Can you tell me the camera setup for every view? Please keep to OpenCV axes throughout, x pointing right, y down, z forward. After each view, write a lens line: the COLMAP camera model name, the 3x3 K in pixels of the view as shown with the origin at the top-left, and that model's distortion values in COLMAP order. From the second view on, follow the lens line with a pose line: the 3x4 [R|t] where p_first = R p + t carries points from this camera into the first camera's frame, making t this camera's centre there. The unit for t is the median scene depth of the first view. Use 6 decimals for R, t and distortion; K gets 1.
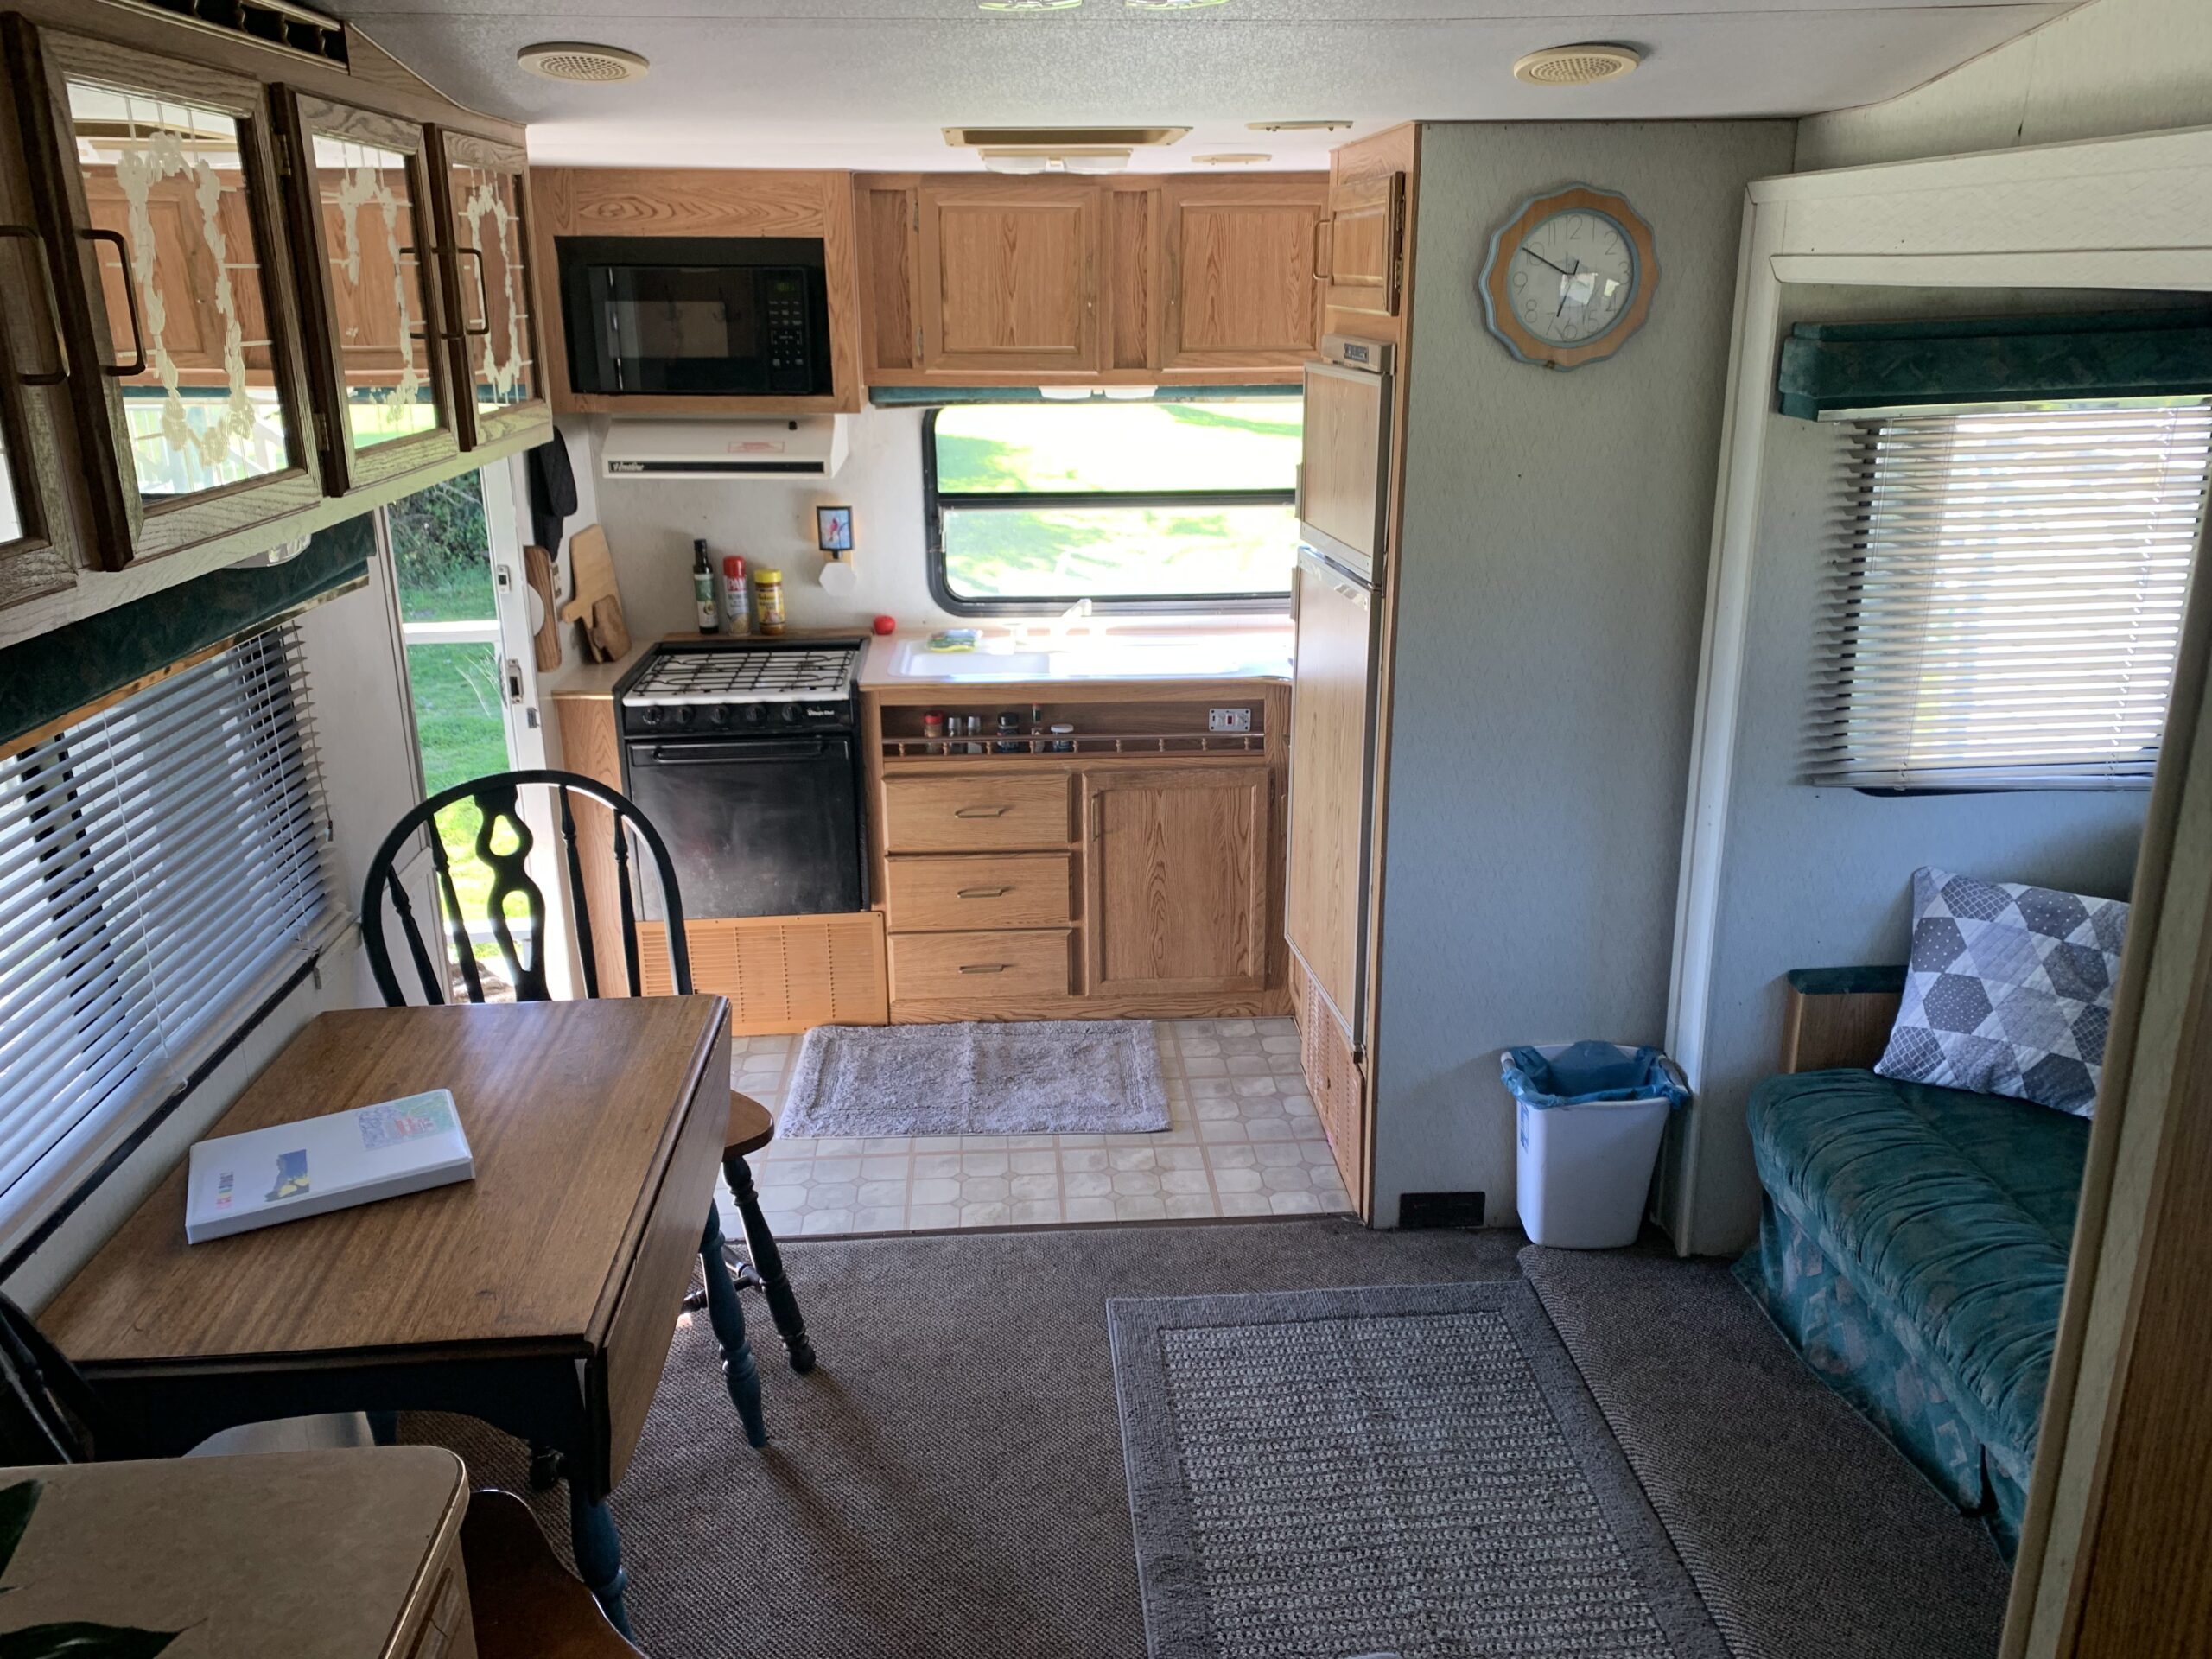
lens RADIAL K [[1708.2, 0, 1100.8], [0, 1708.2, 822.7], [0, 0, 1]] dist [0.009754, -0.006694]
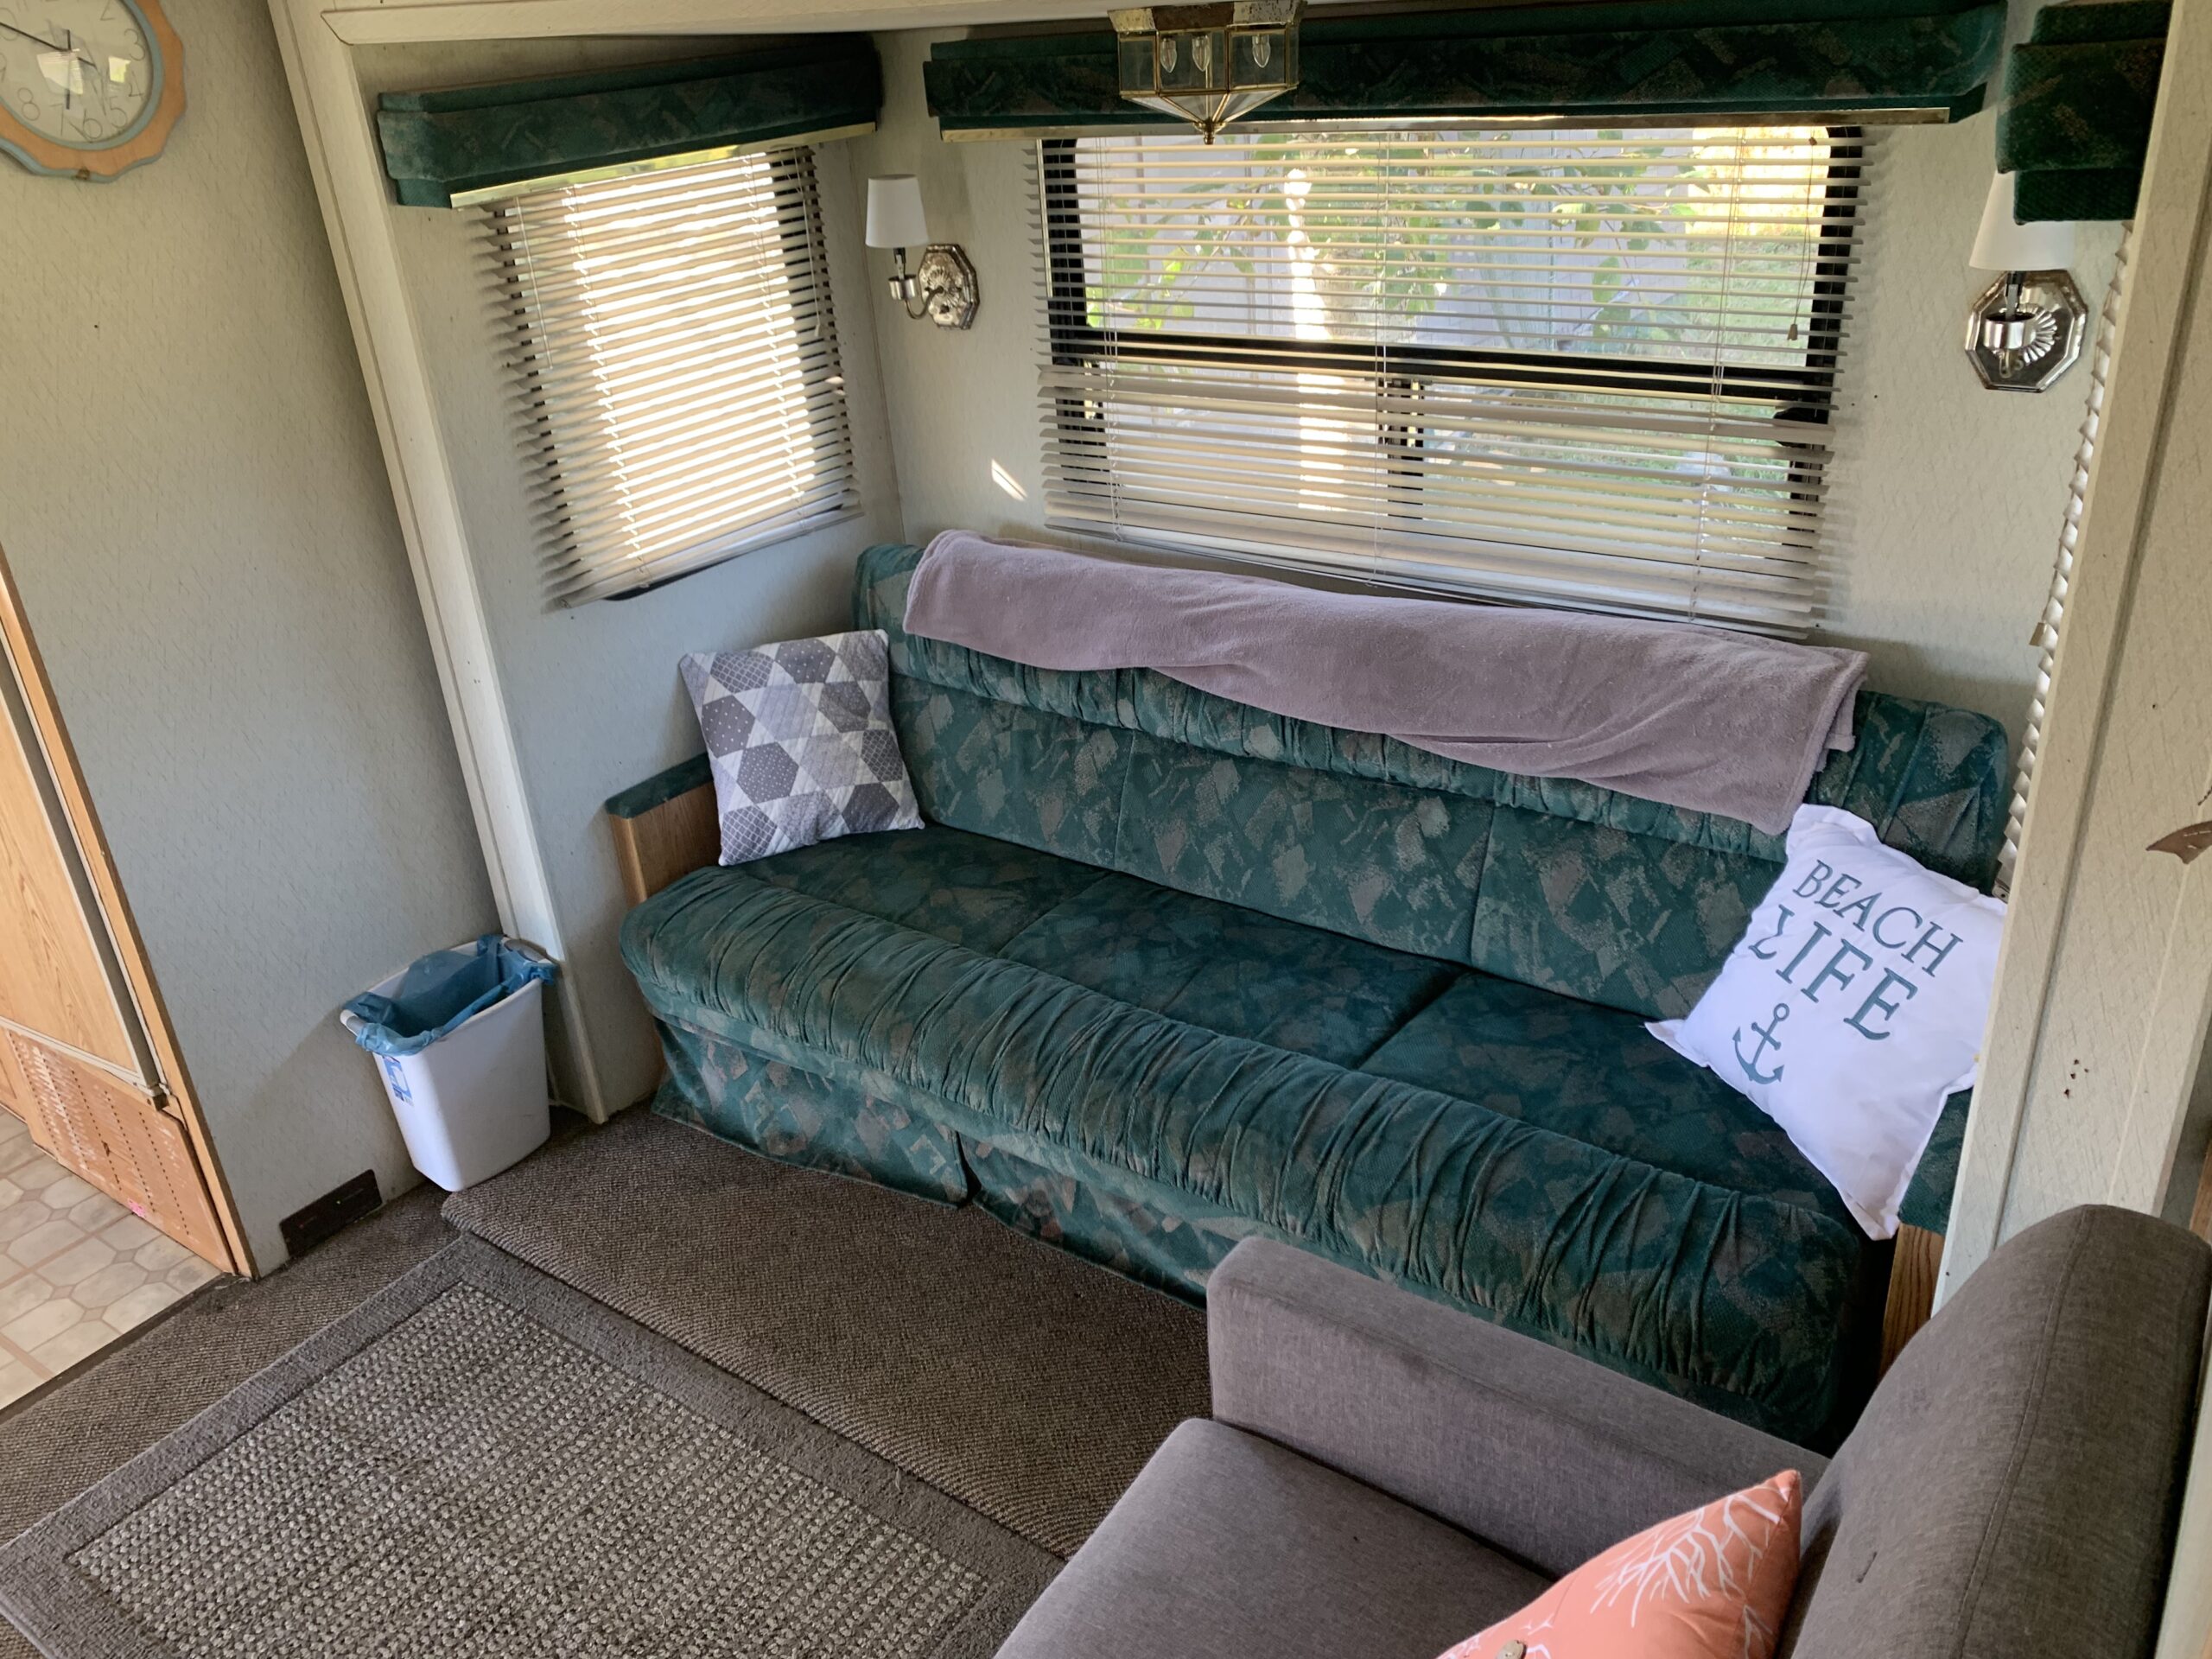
lens RADIAL K [[1680.4, 0, 1121.9], [0, 1680.4, 821.5], [0, 0, 1]] dist [0.026654, -0.029510]
pose [[0.622024, -0.365230, 0.692598, -0.076114], [0.292246, 0.928918, 0.227383, -0.034233], [-0.726414, 0.060971, 0.684547, 0.157874]]
